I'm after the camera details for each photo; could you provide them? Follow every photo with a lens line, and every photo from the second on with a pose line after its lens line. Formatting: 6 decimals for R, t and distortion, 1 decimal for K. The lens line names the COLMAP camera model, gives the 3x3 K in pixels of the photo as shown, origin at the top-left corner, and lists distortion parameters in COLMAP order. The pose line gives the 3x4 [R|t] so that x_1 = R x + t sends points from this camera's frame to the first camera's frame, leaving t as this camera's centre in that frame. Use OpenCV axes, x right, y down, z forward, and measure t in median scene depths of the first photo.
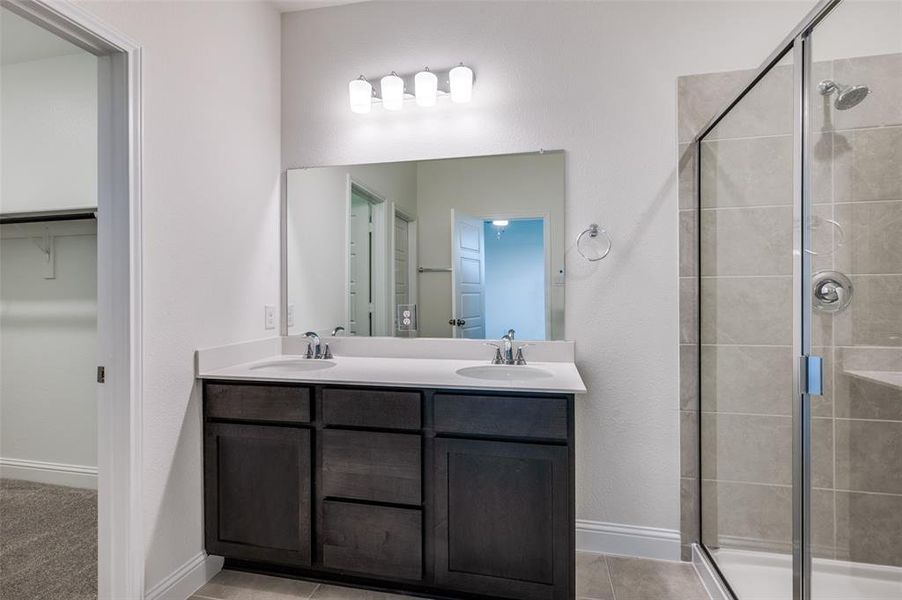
lens RADIAL K [[419.6, 0, 453.2], [0, 419.6, 297.4], [0, 0, 1]] dist [0.000241, 0.000150]
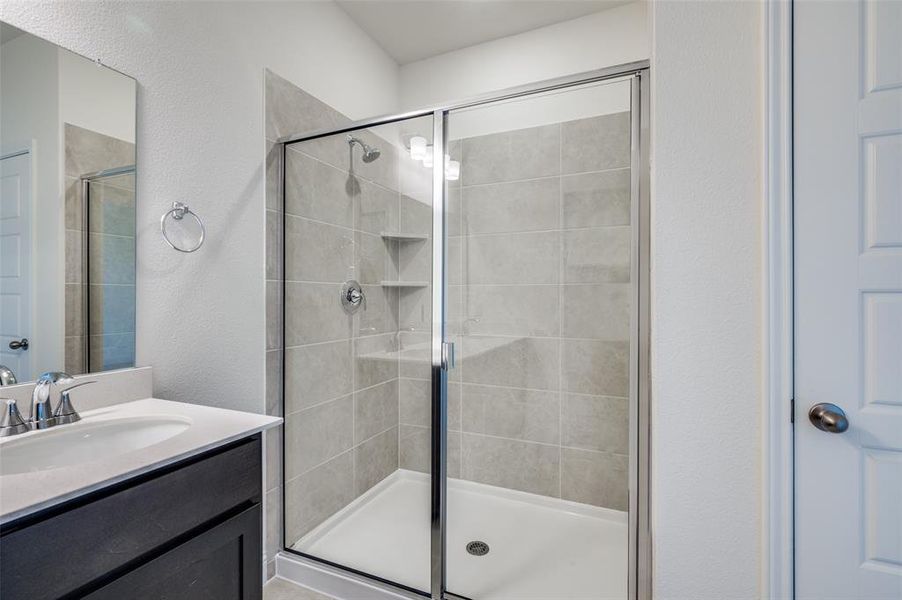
lens RADIAL K [[419.6, 0, 453.2], [0, 419.6, 297.4], [0, 0, 1]] dist [0.000241, 0.000150]
pose [[0.205632, 0.005453, 0.978614, -0.298927], [0.002597, 0.999978, -0.006118, -0.002147], [-0.978626, 0.003800, 0.205614, 0.397023]]
